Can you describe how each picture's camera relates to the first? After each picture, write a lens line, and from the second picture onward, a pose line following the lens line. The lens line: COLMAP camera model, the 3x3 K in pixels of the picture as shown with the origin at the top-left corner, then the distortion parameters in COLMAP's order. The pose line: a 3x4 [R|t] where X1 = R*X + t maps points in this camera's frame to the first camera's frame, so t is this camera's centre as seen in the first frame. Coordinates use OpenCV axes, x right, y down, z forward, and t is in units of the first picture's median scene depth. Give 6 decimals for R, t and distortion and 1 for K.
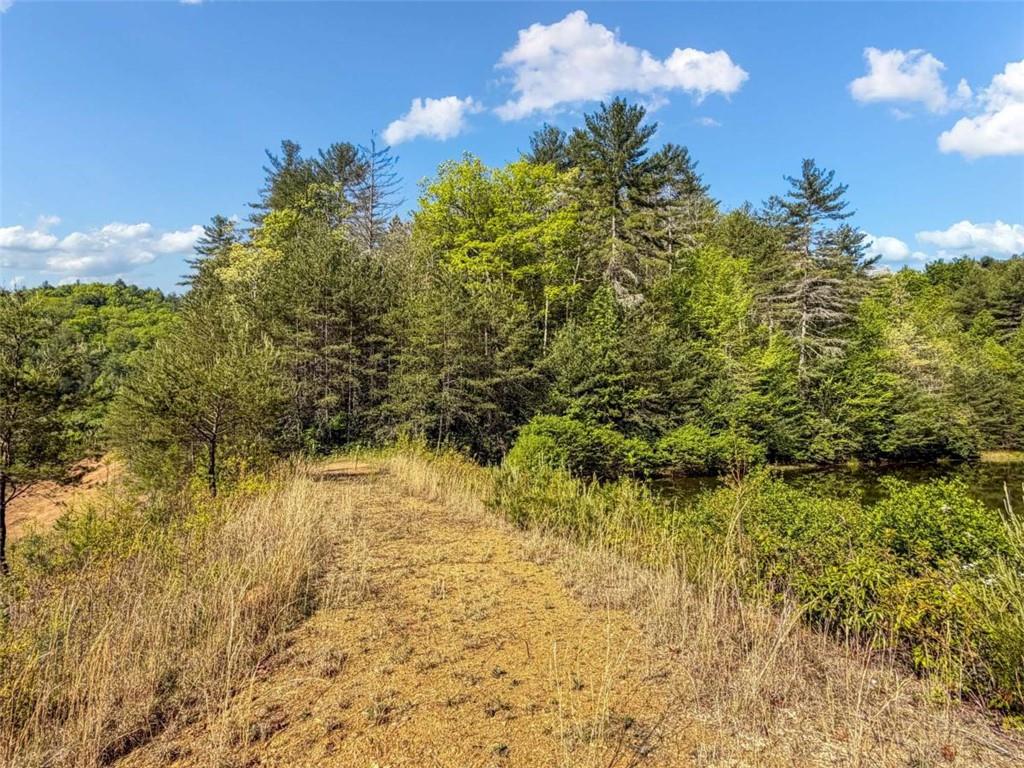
lens RADIAL K [[541.0, 0, 508.9], [0, 541.0, 385.8], [0, 0, 1]] dist [0.001599, -0.000005]
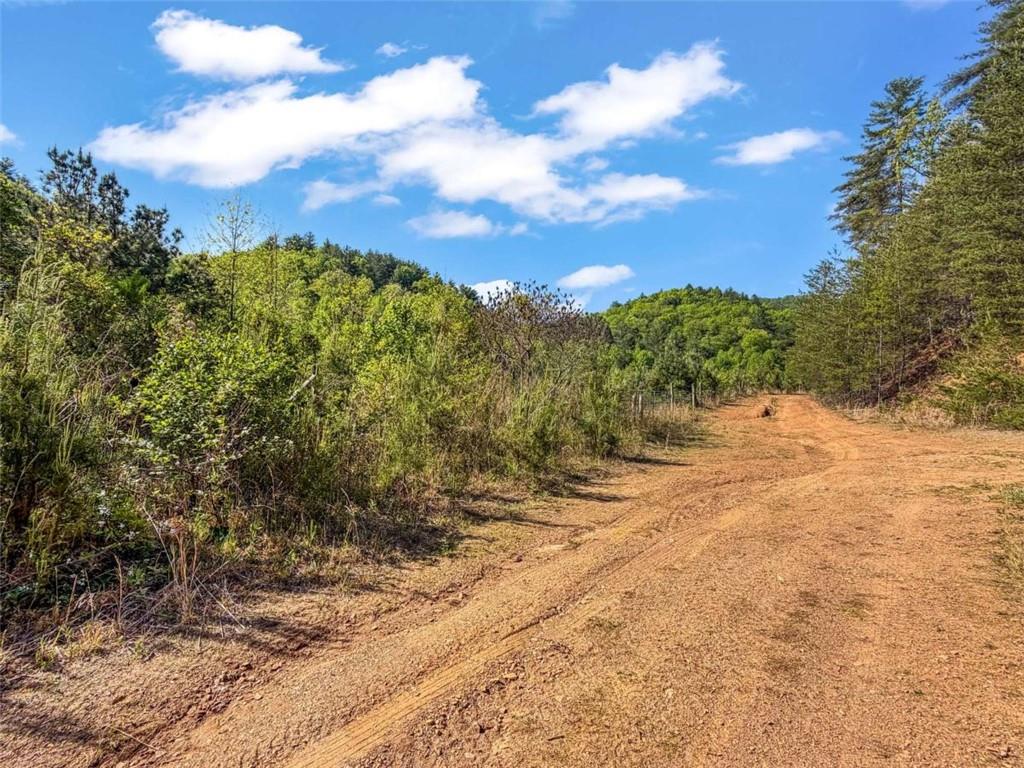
lens RADIAL K [[476.3, 0, 510.0], [0, 476.3, 385.0], [0, 0, 1]] dist [-0.003986, -0.000068]
pose [[0.571810, 0.010697, -0.820317, -0.075925], [0.003480, 0.999874, 0.015465, 0.020006], [0.820379, -0.011698, 0.571701, 0.054569]]
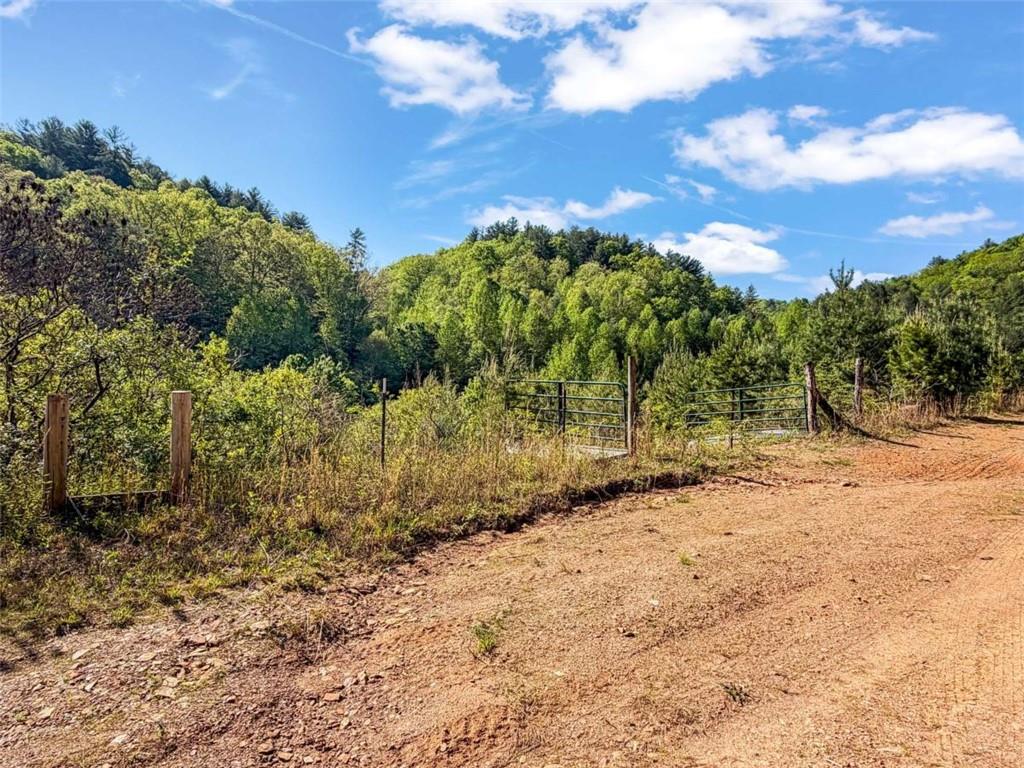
lens RADIAL K [[541.0, 0, 509.5], [0, 541.0, 386.5], [0, 0, 1]] dist [0.001599, -0.000005]
pose [[0.137479, 0.015039, -0.990390, -0.094449], [0.016957, 0.999702, 0.017534, 0.021756], [0.990360, -0.019205, 0.137183, 0.114592]]
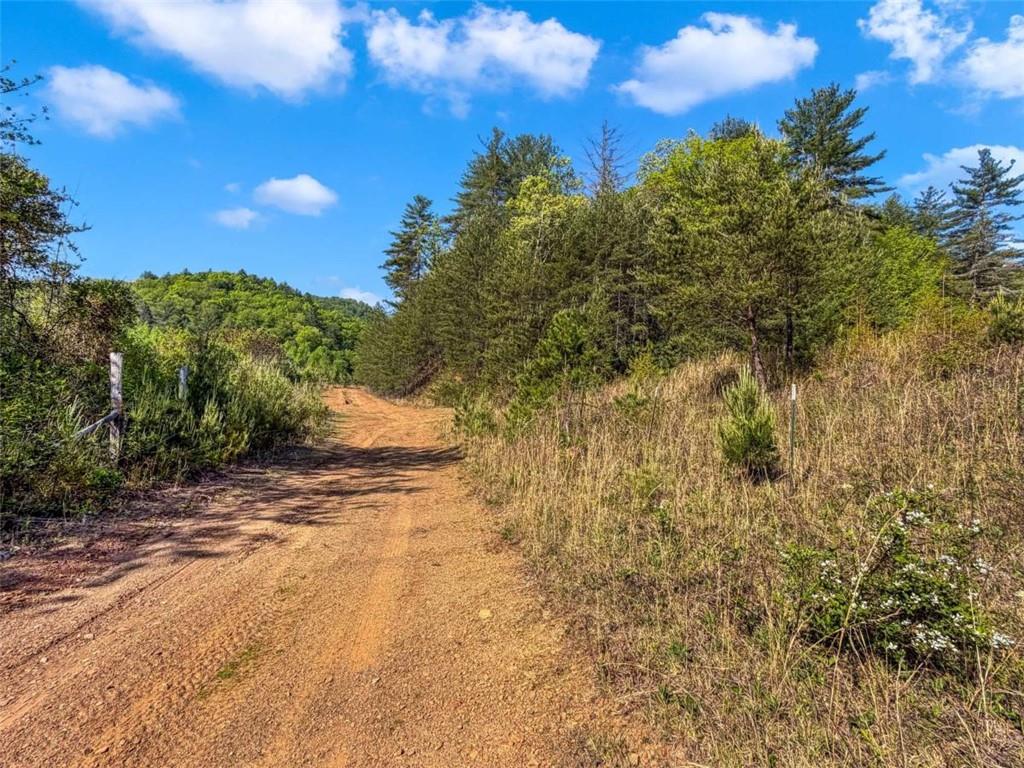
lens RADIAL K [[476.3, 0, 509.9], [0, 476.3, 386.0], [0, 0, 1]] dist [-0.003986, -0.000068]
pose [[0.996337, 0.049311, -0.069867, -0.061574], [-0.048272, 0.998698, 0.016481, 0.016955], [0.070588, -0.013048, 0.997420, -0.002386]]
